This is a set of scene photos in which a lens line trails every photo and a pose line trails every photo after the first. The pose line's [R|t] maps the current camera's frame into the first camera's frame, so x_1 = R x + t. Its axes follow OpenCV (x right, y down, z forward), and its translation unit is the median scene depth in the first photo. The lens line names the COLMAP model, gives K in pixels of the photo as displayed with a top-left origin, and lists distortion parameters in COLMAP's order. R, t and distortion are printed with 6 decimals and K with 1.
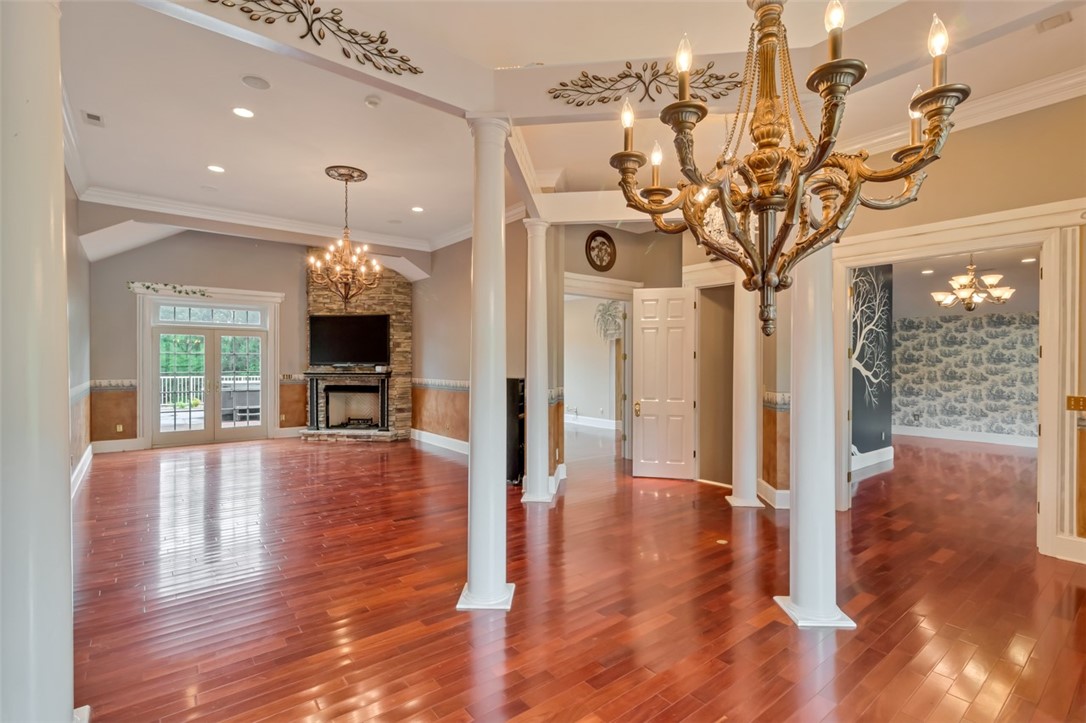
lens RADIAL K [[507.3, 0, 544.7], [0, 507.3, 364.3], [0, 0, 1]] dist [-0.000376, 0.000427]
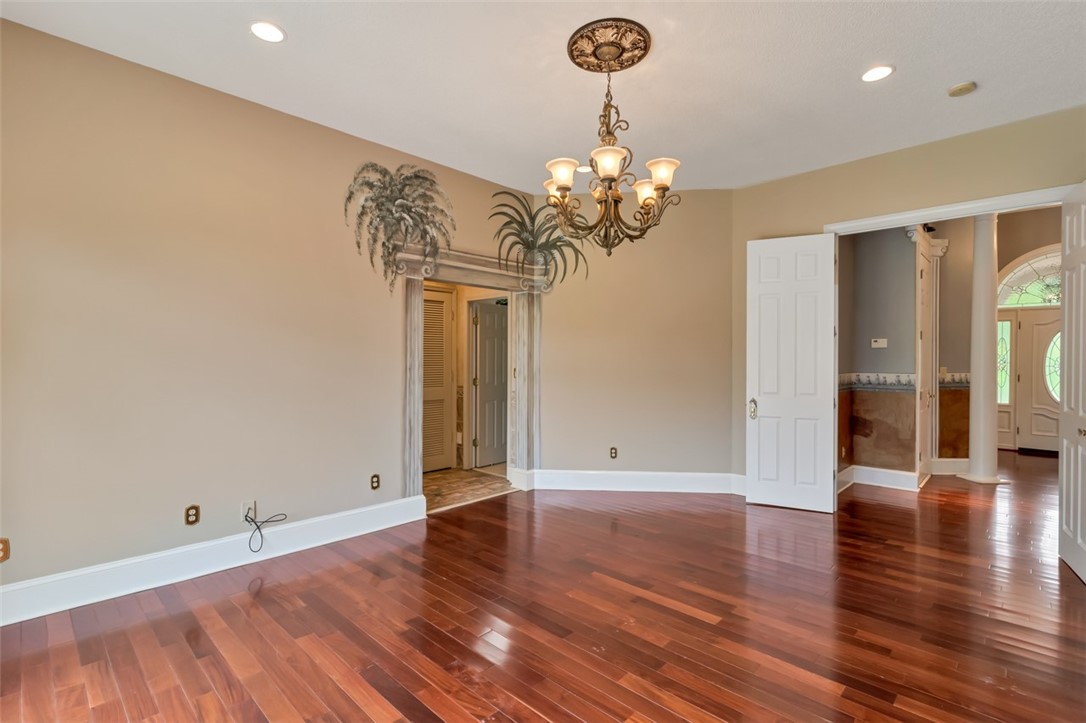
lens RADIAL K [[507.3, 0, 544.0], [0, 507.3, 360.7], [0, 0, 1]] dist [-0.000376, 0.000427]
pose [[-0.139671, -0.000242, 0.990198, -0.243693], [0.007412, 0.999972, 0.001290, 0.011791], [-0.990170, 0.007519, -0.139665, 0.945459]]
